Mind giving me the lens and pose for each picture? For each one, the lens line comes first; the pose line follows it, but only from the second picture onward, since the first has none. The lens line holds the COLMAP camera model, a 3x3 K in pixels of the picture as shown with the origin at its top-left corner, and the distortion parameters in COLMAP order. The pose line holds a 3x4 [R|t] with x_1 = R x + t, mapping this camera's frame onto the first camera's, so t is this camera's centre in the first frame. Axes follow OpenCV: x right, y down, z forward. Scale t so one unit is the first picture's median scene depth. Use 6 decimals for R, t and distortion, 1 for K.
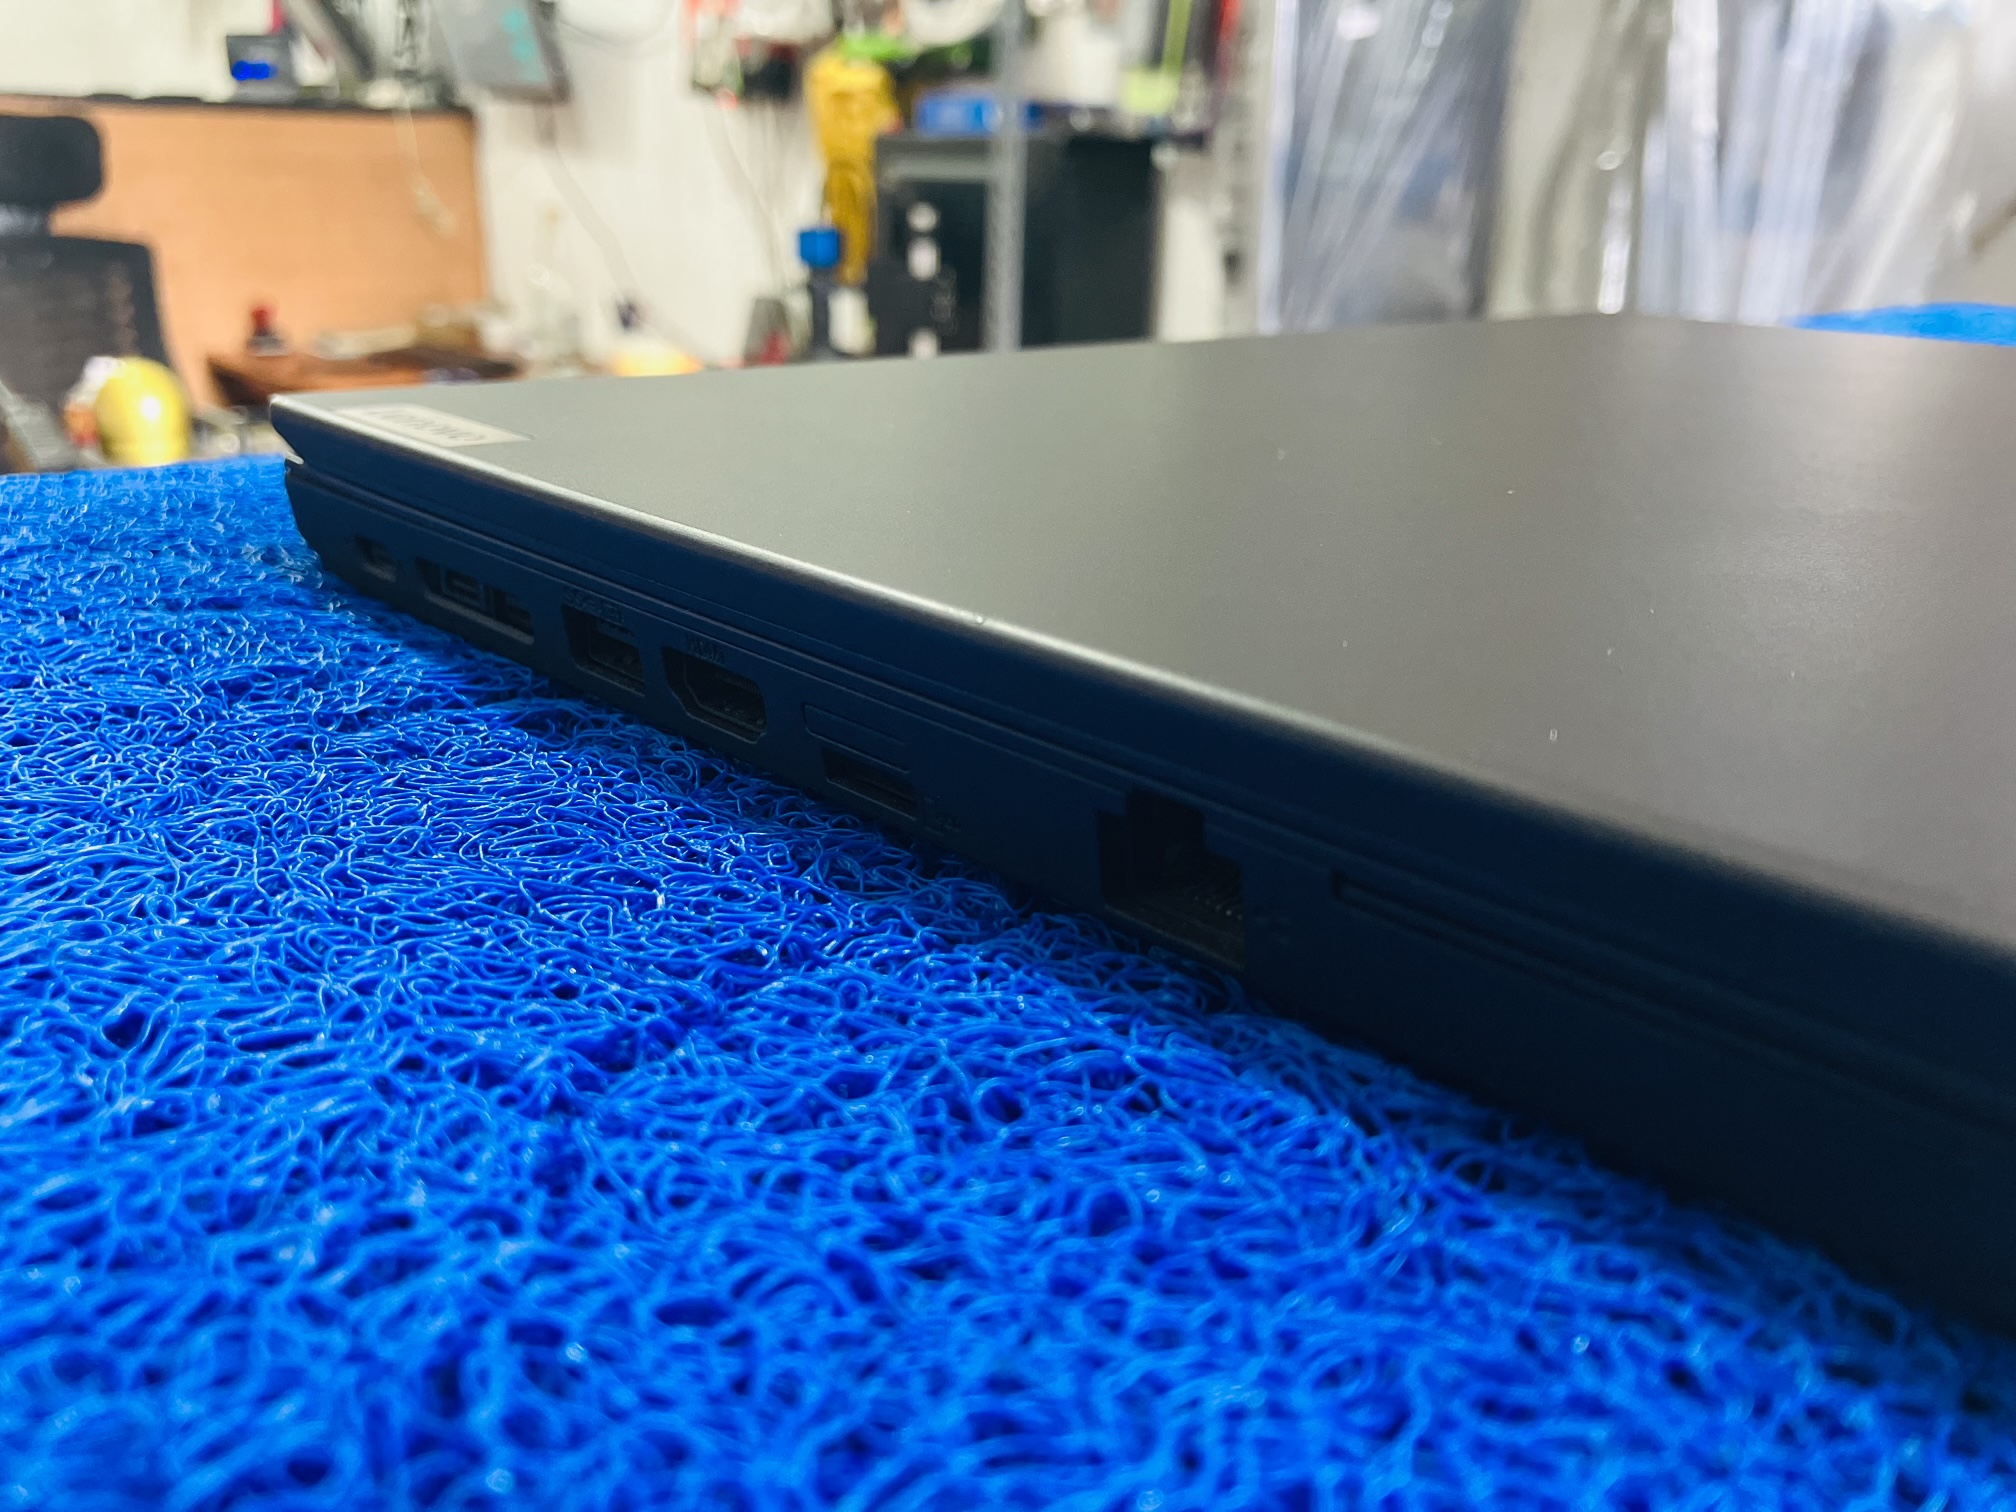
lens RADIAL K [[1687.8, 0, 1007.7], [0, 1687.8, 754.9], [0, 0, 1]] dist [0.021200, 0.006795]
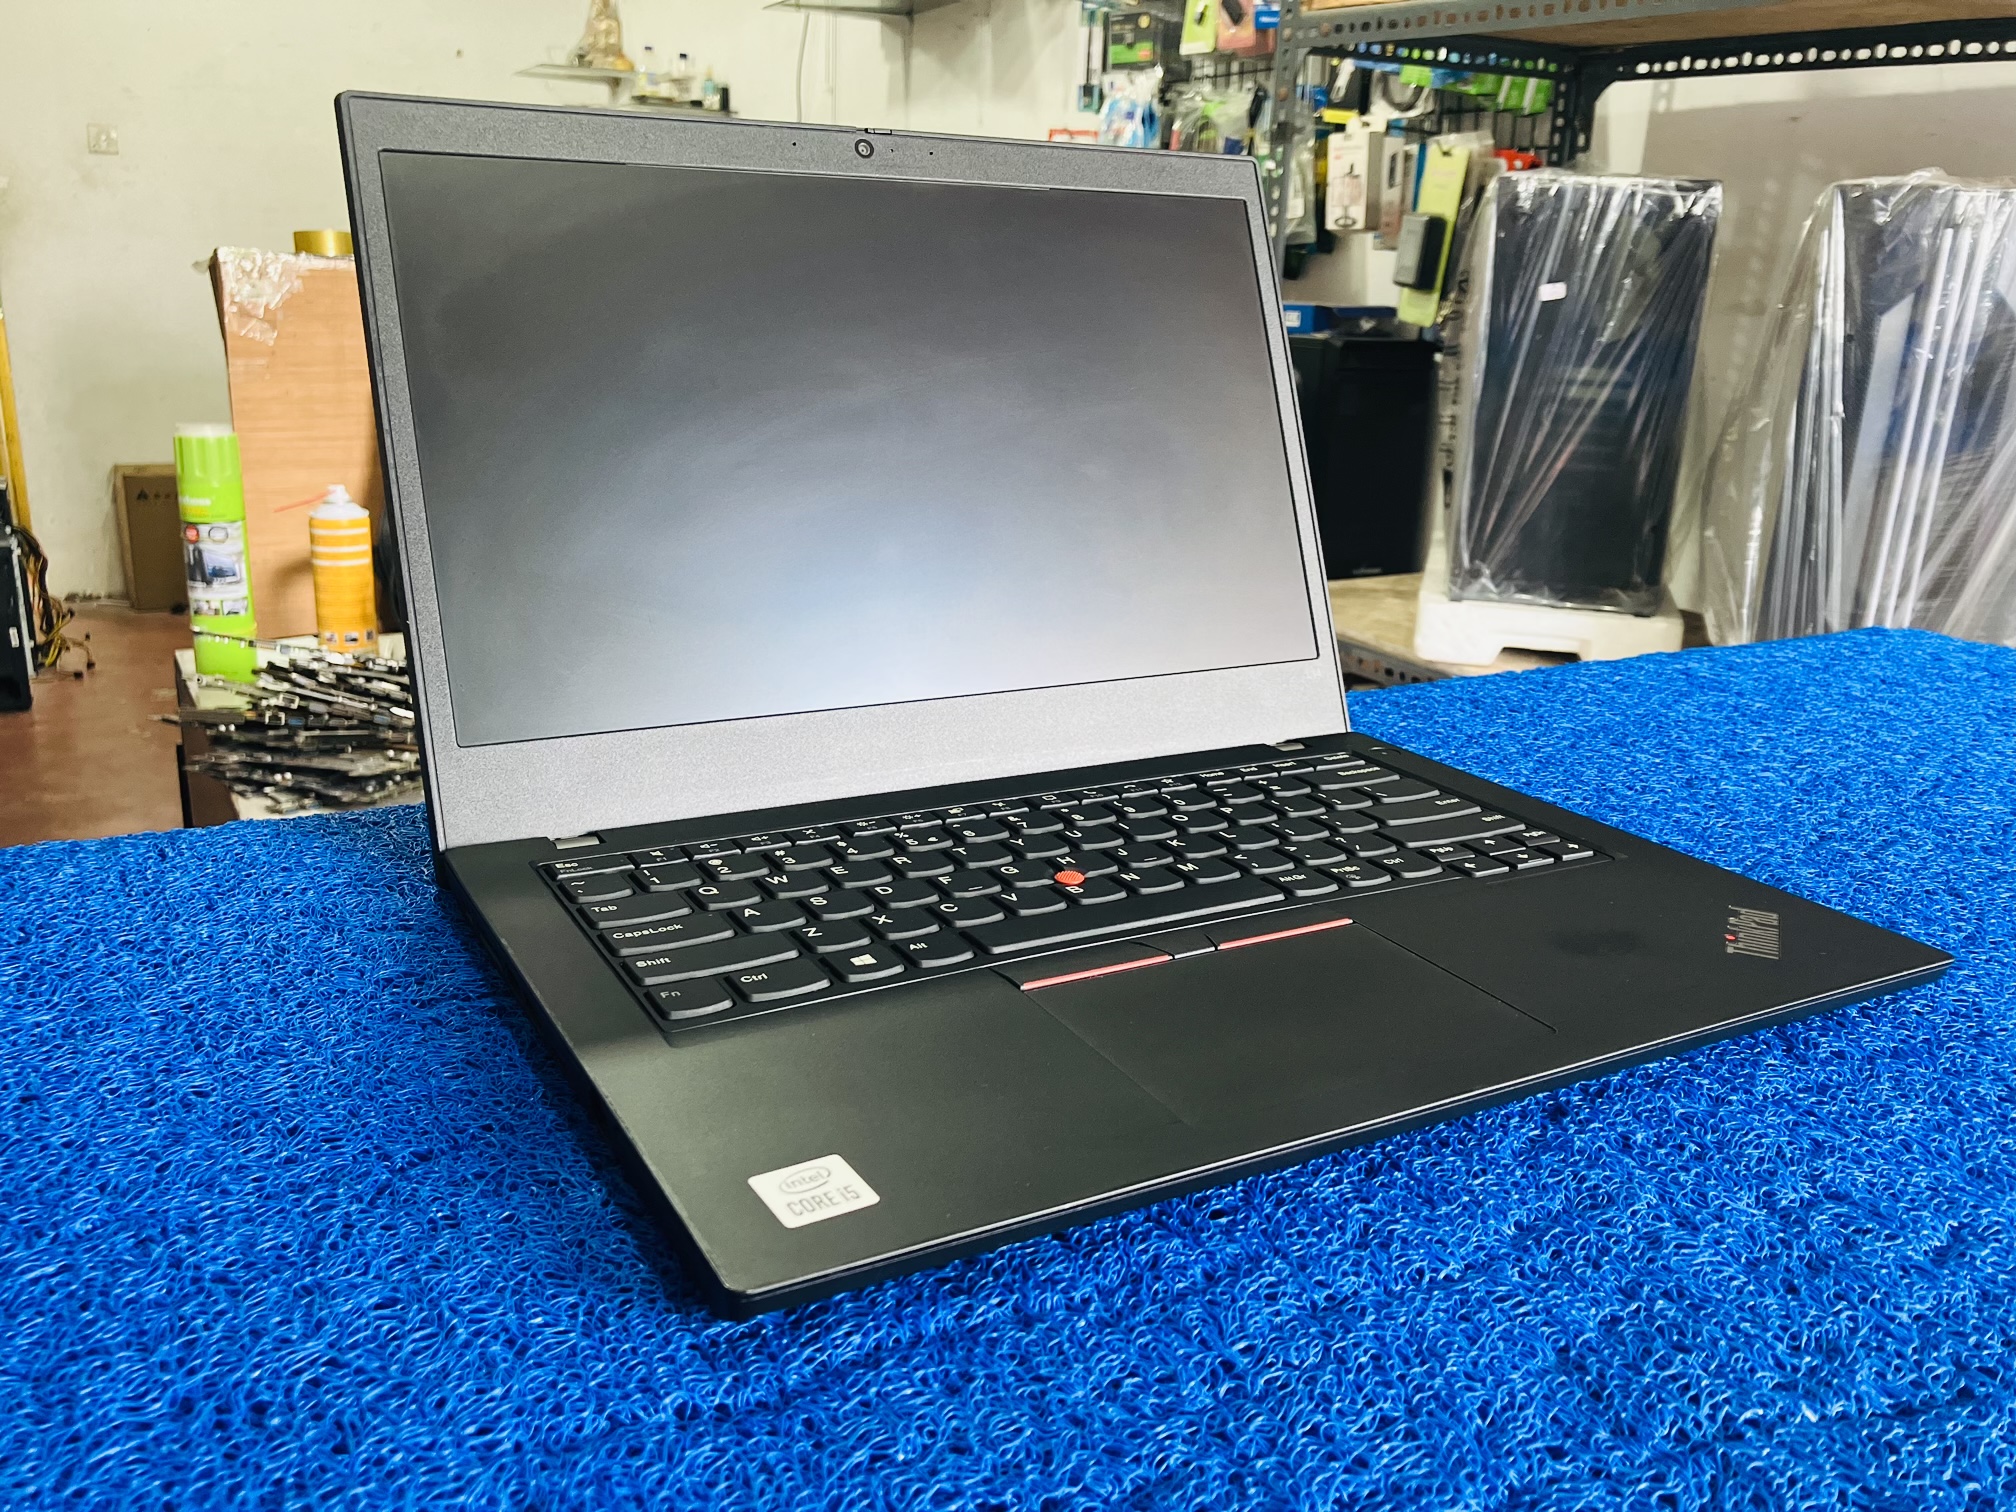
lens RADIAL K [[1687.8, 0, 1008.0], [0, 1687.8, 757.0], [0, 0, 1]] dist [0.021200, 0.006795]
pose [[0.971728, 0.072574, -0.224674, 1.542502], [-0.083730, 0.995665, -0.040515, -0.552356], [0.220760, 0.058181, 0.973591, -1.976516]]
